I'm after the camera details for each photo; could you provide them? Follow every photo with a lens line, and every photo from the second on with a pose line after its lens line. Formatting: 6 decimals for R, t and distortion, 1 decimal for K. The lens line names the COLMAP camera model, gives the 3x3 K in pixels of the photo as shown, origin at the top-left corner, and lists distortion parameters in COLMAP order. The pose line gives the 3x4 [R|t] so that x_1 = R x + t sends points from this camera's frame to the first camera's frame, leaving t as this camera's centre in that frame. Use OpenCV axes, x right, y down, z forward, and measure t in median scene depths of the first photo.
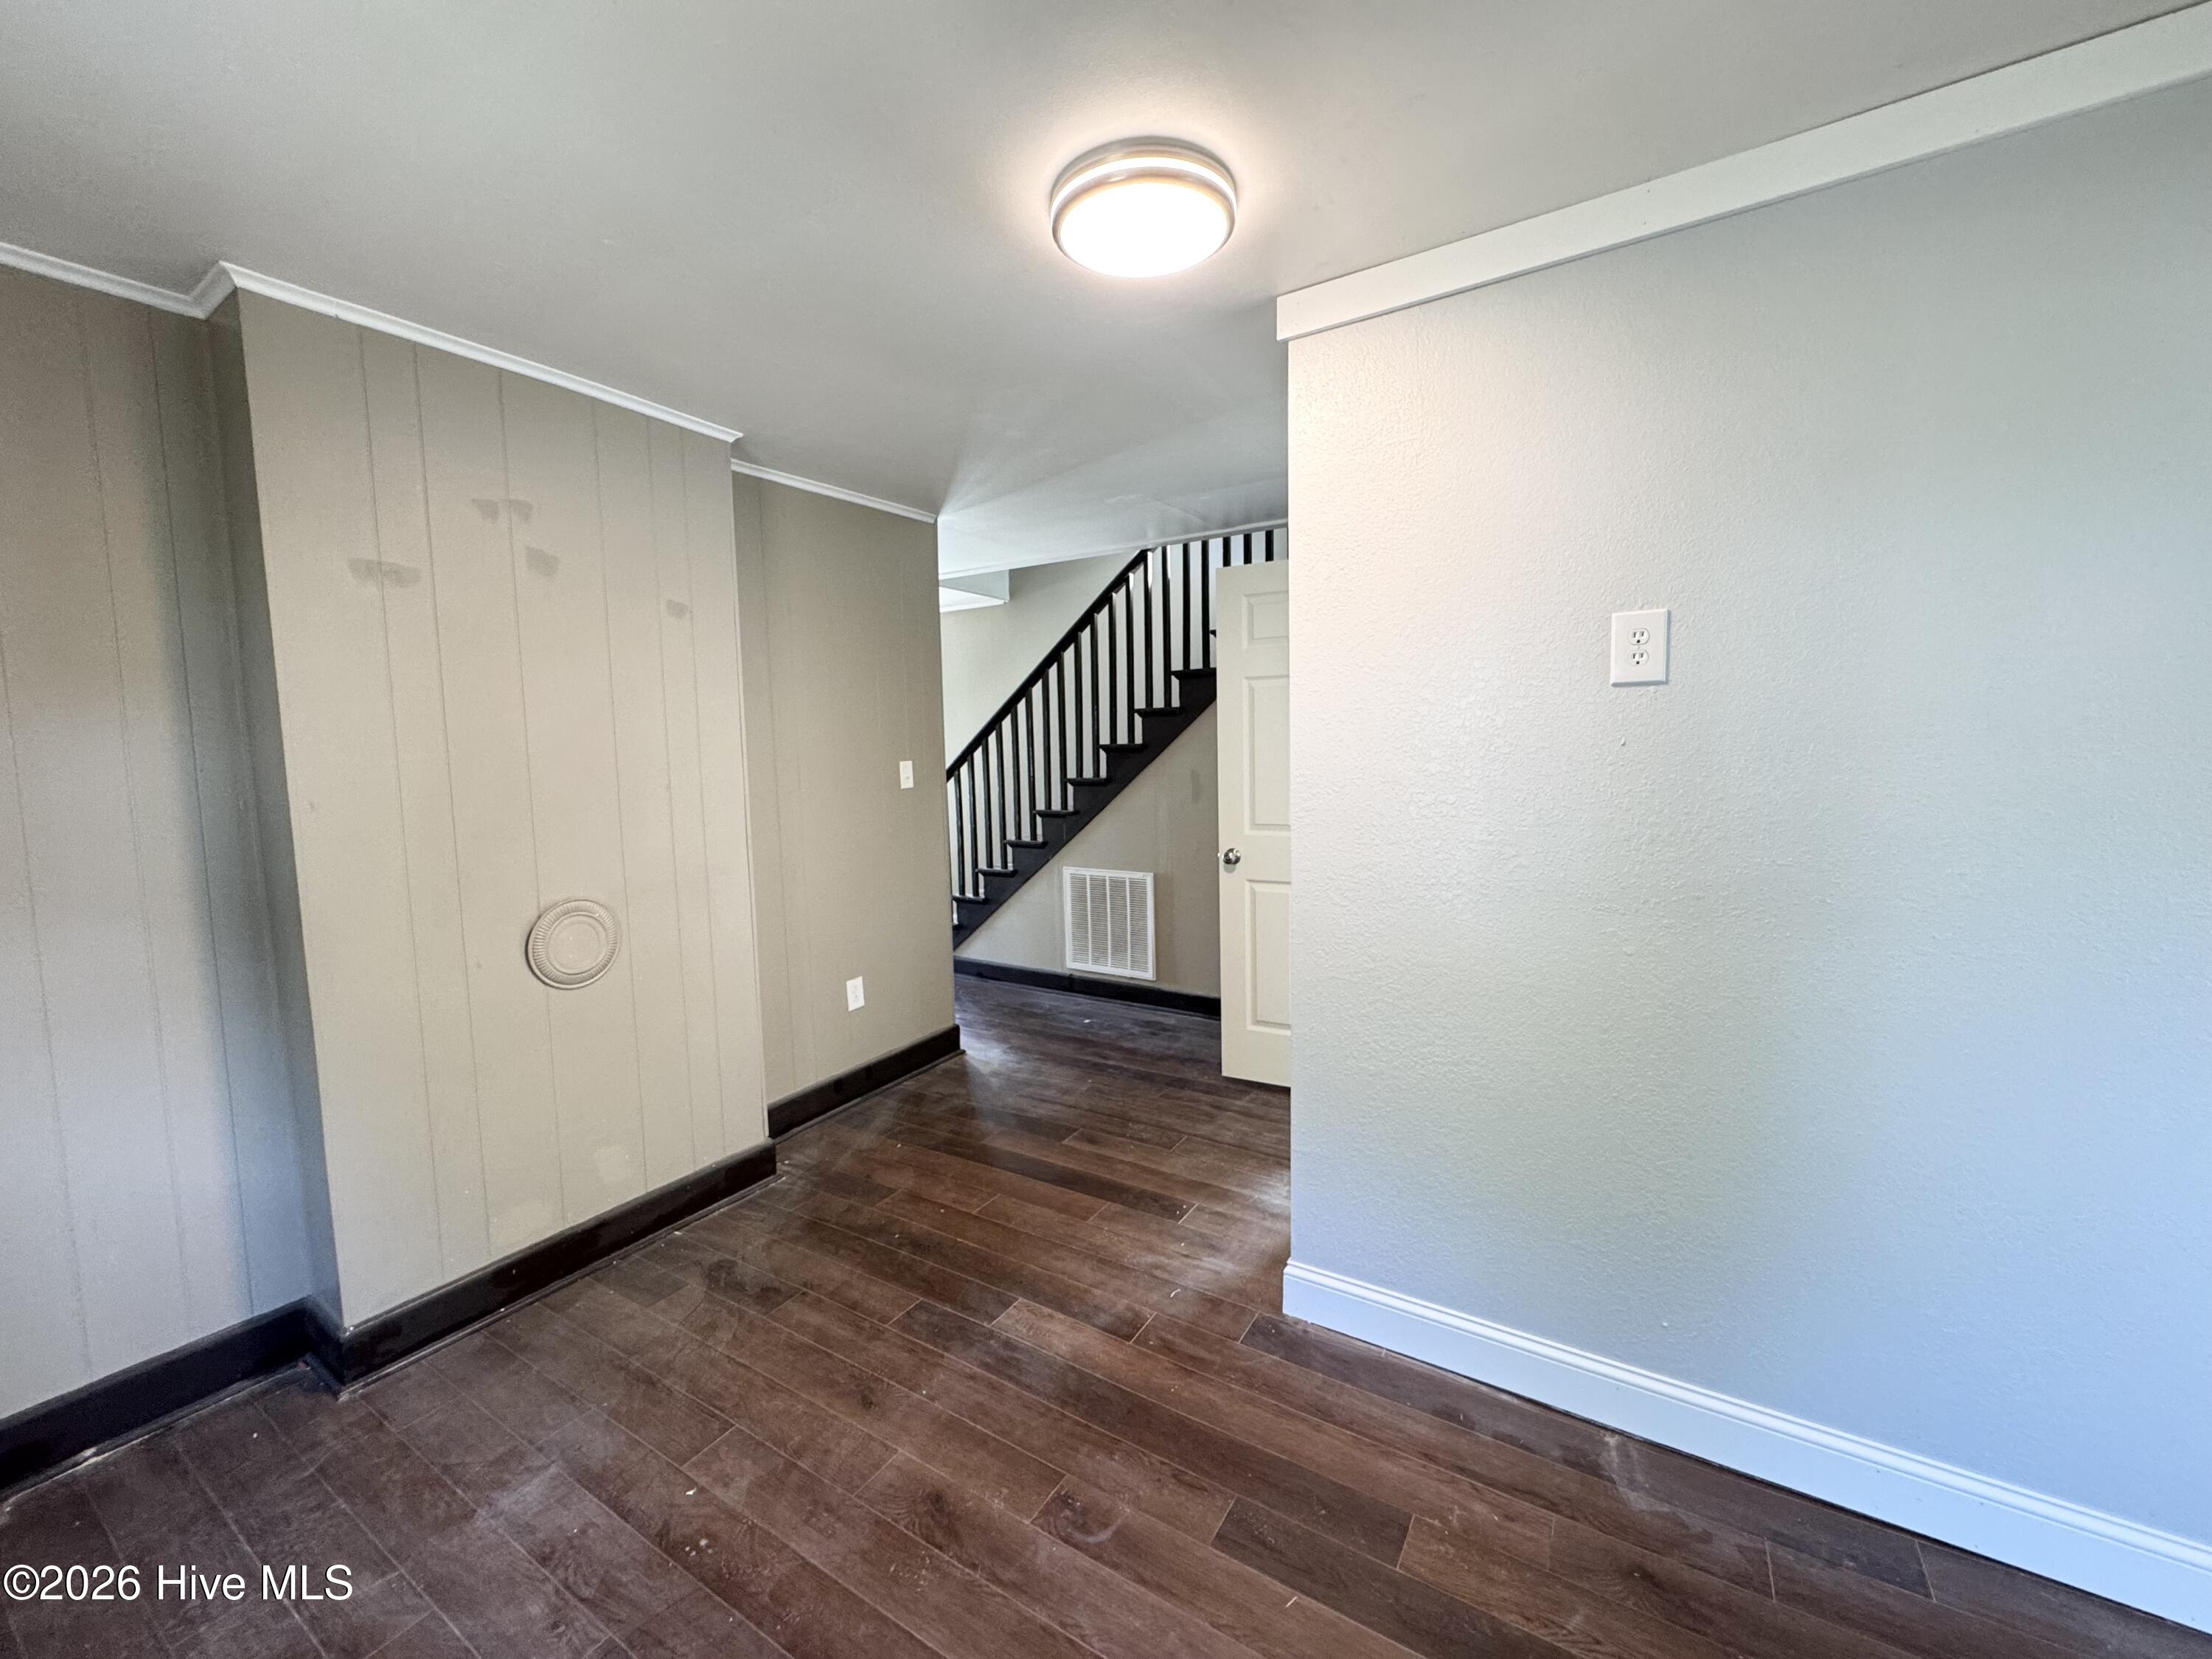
lens RADIAL K [[883.2, 0, 1104.4], [0, 883.2, 828.4], [0, 0, 1]] dist [-0.004581, 0.000187]
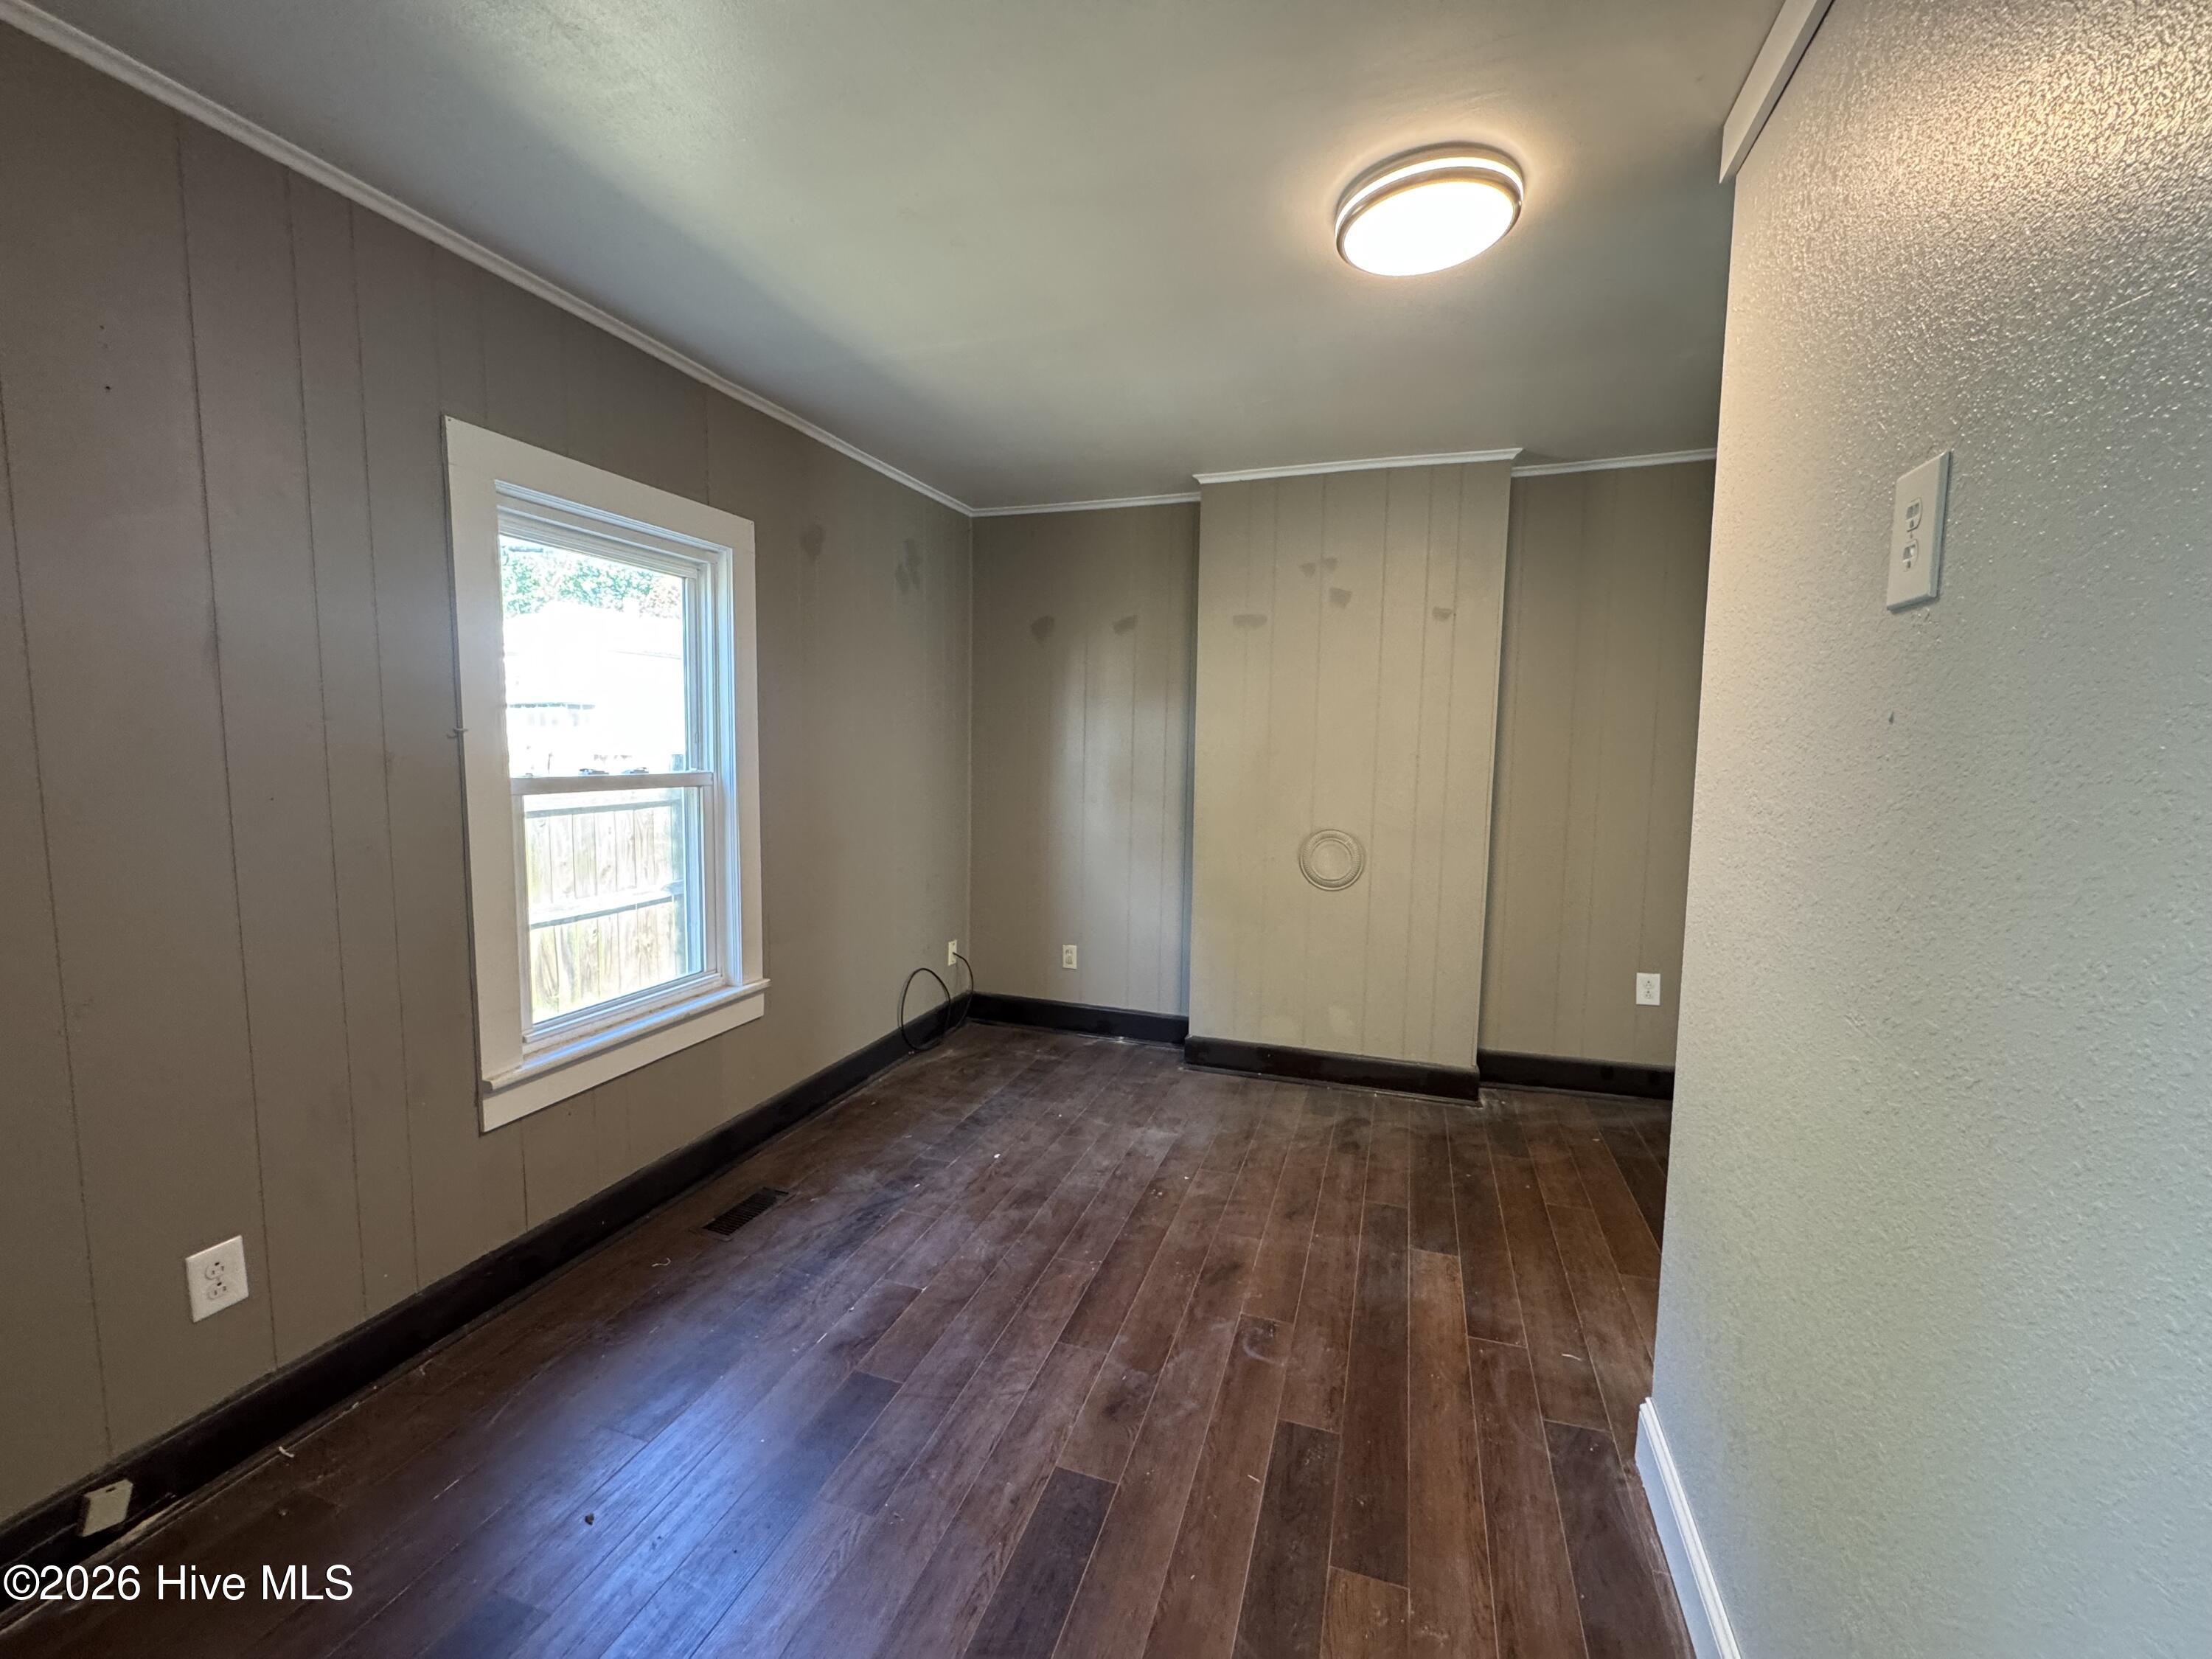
lens RADIAL K [[883.2, 0, 1100.2], [0, 883.2, 820.2], [0, 0, 1]] dist [-0.004581, 0.000187]
pose [[0.223530, 0.111461, -0.968303, 0.870596], [-0.103344, 0.990550, 0.090166, -0.028921], [0.969203, 0.079913, 0.232937, 0.355756]]
